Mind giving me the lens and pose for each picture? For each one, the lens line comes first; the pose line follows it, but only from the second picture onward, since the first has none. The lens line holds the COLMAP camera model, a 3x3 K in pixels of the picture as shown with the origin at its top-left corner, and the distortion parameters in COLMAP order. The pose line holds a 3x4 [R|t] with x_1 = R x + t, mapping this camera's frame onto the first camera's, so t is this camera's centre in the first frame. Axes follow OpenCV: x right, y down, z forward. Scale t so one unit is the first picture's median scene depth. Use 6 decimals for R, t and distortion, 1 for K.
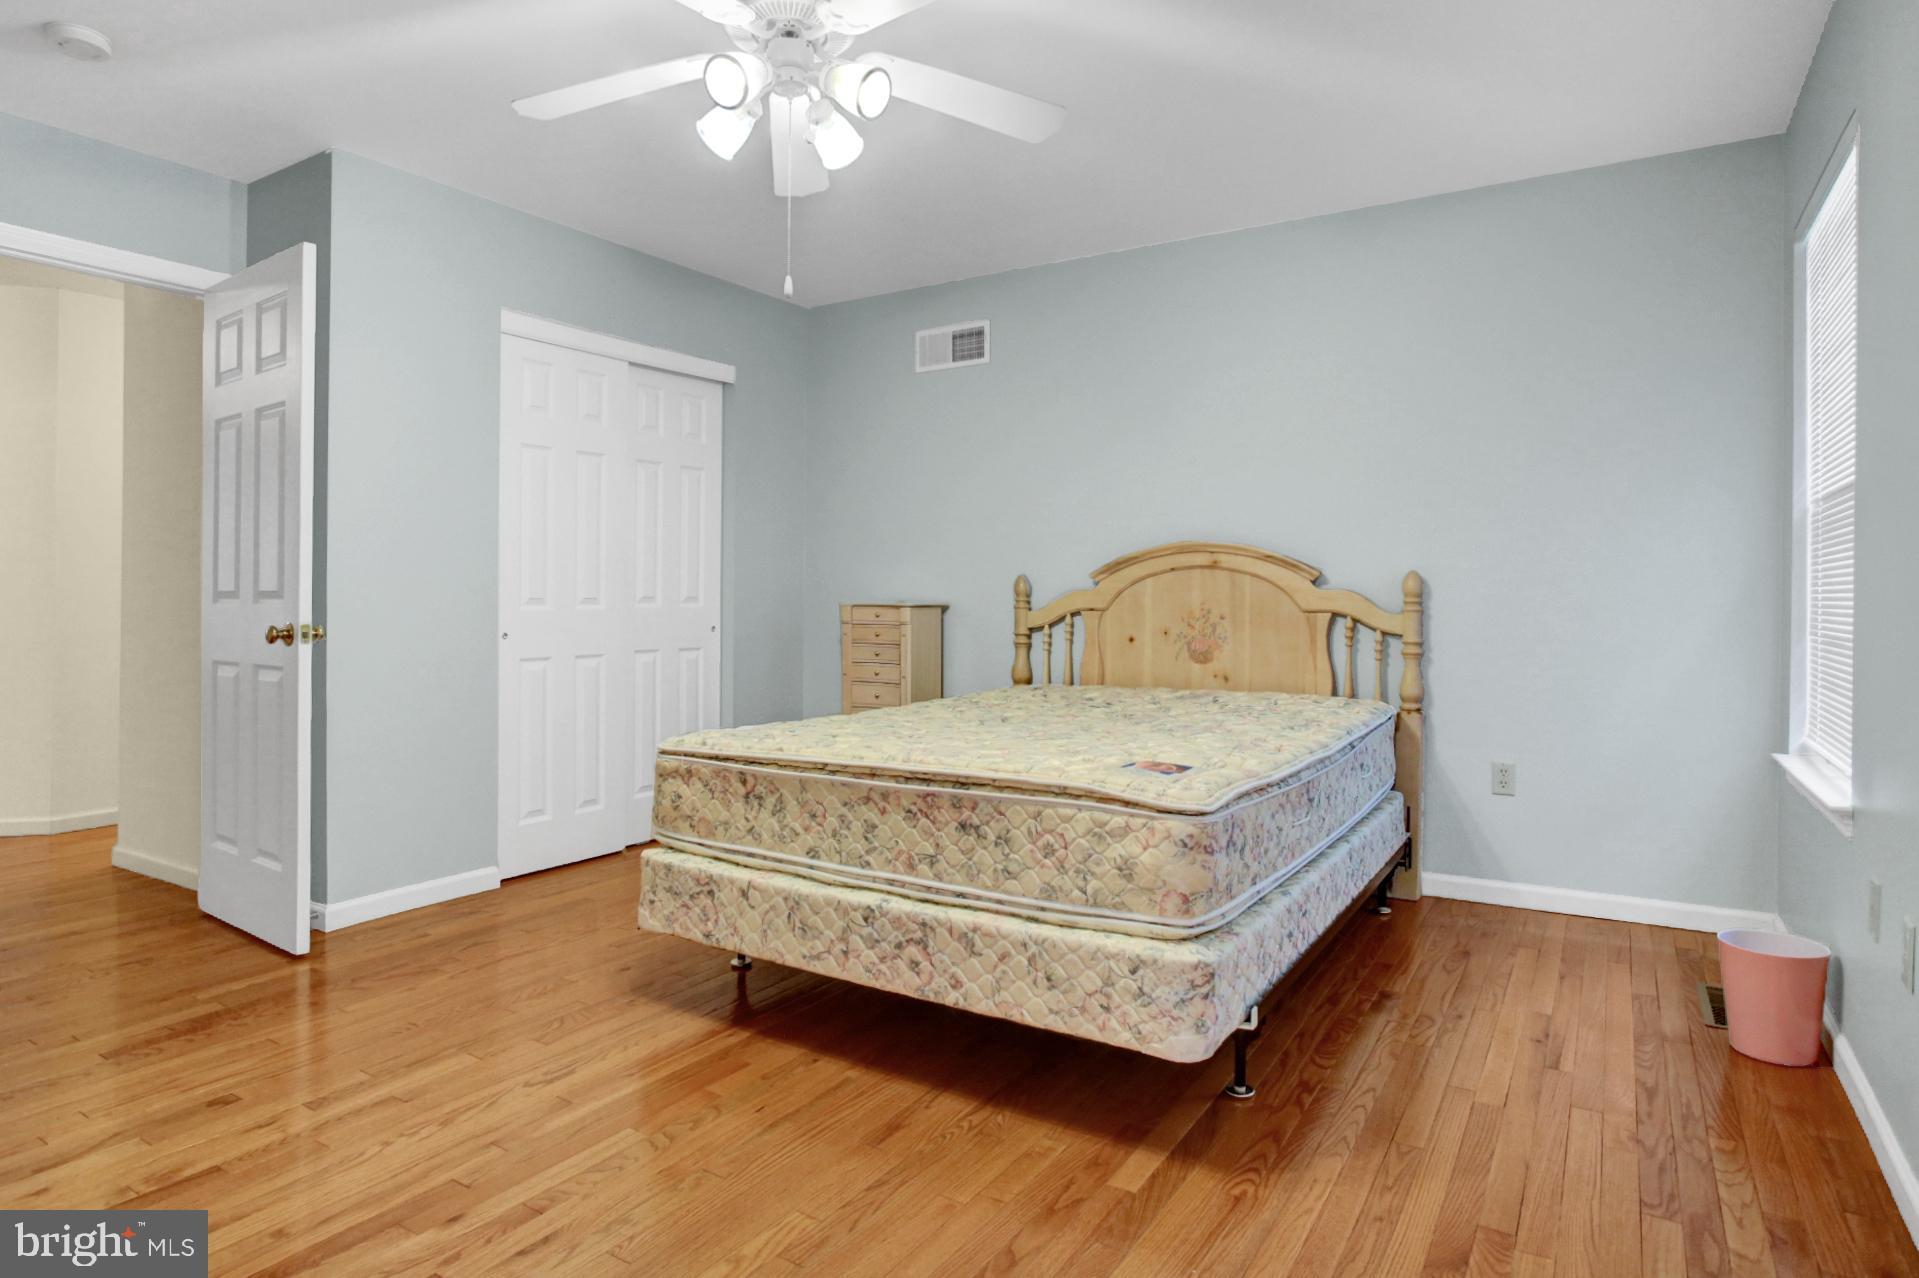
lens RADIAL K [[1054.0, 0, 955.9], [0, 1054.0, 595.1], [0, 0, 1]] dist [-0.064523, 0.035489]
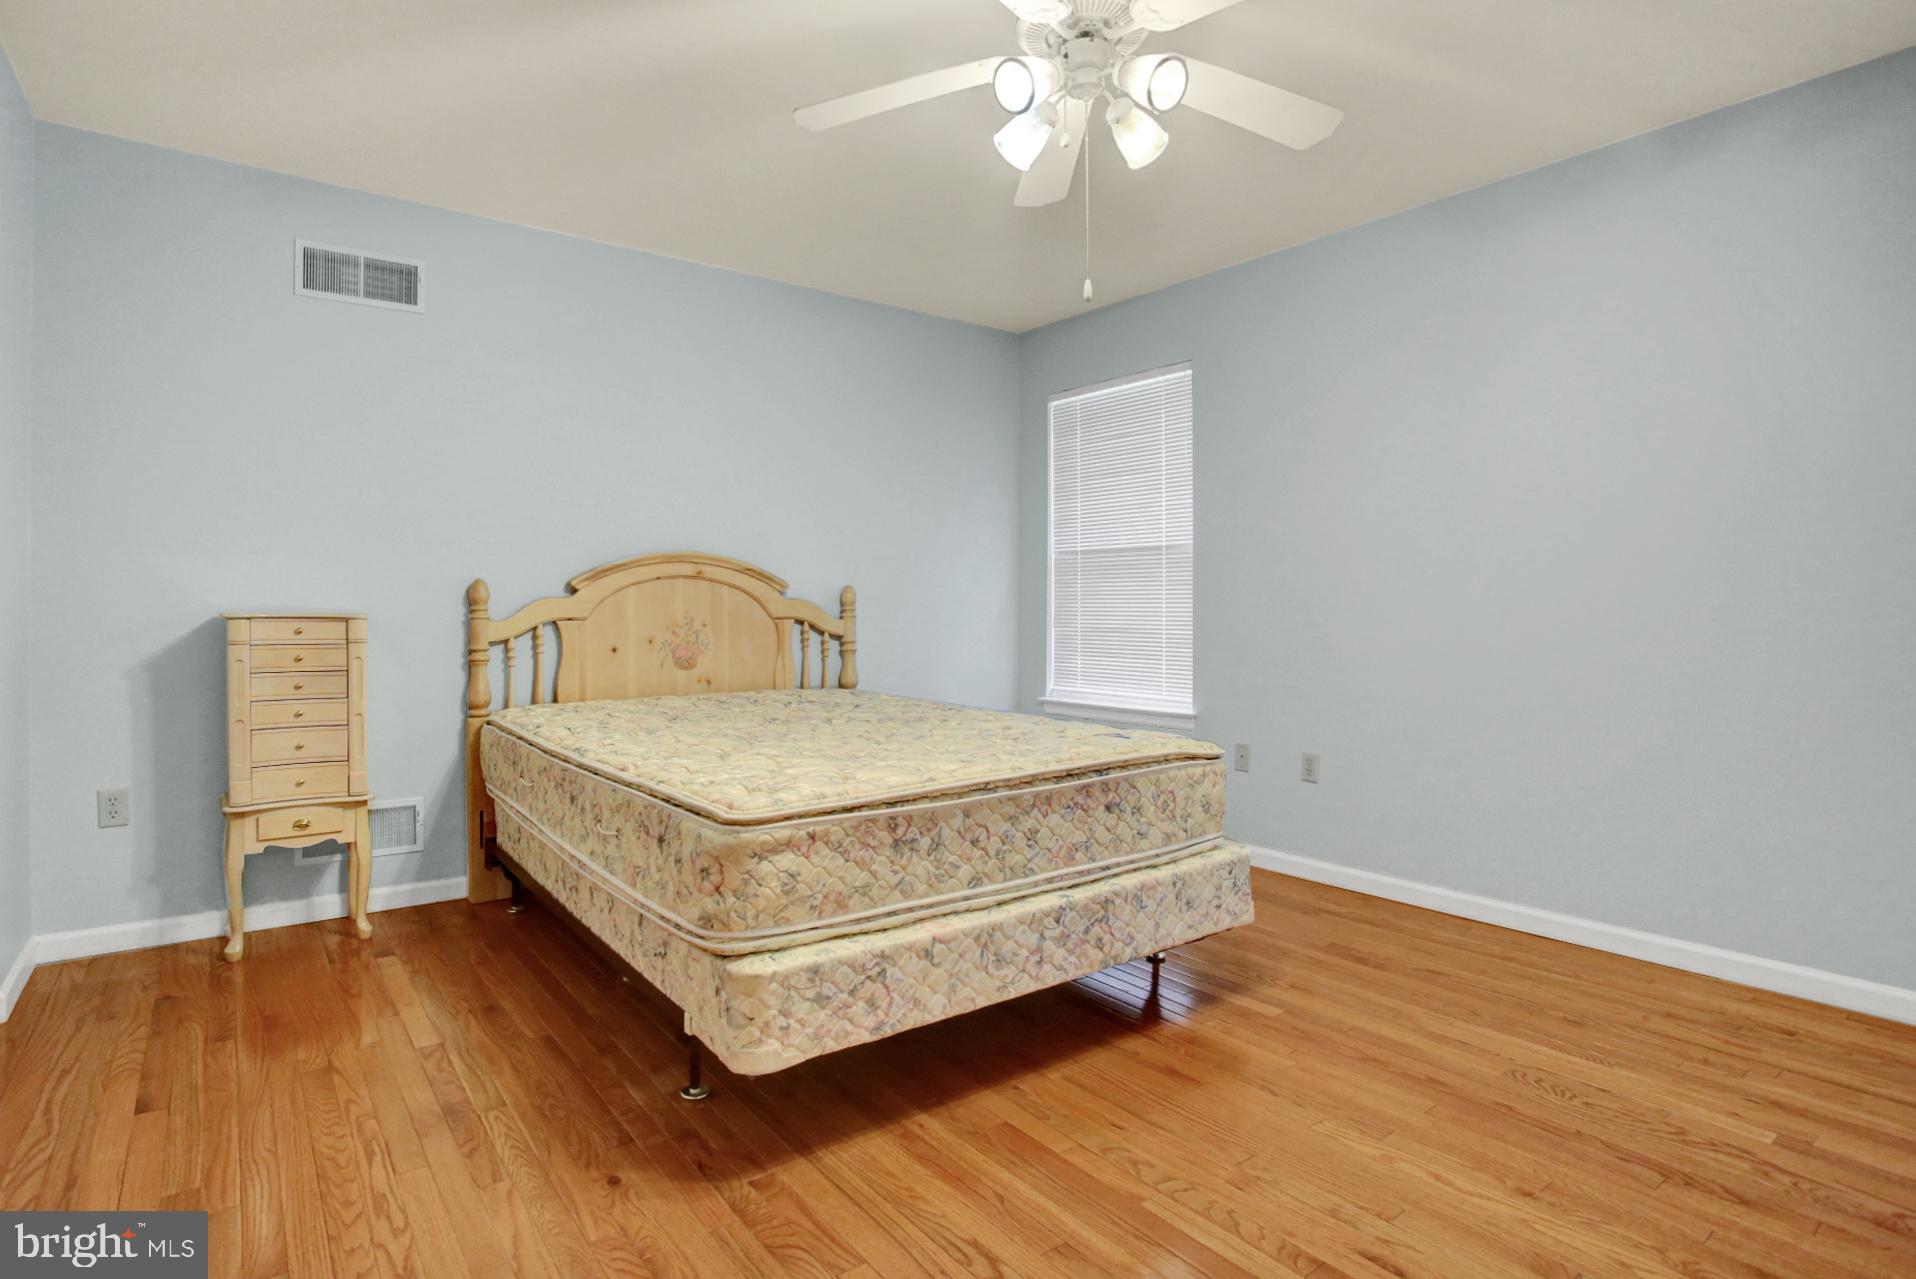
lens RADIAL K [[984.3, 0, 870.9], [0, 984.3, 608.2], [0, 0, 1]] dist [-0.066152, 0.020540]
pose [[0.383299, -0.002200, 0.923622, -0.956076], [-0.003029, 0.999989, 0.003638, 0.000370], [-0.923619, -0.004192, 0.383288, 0.739547]]
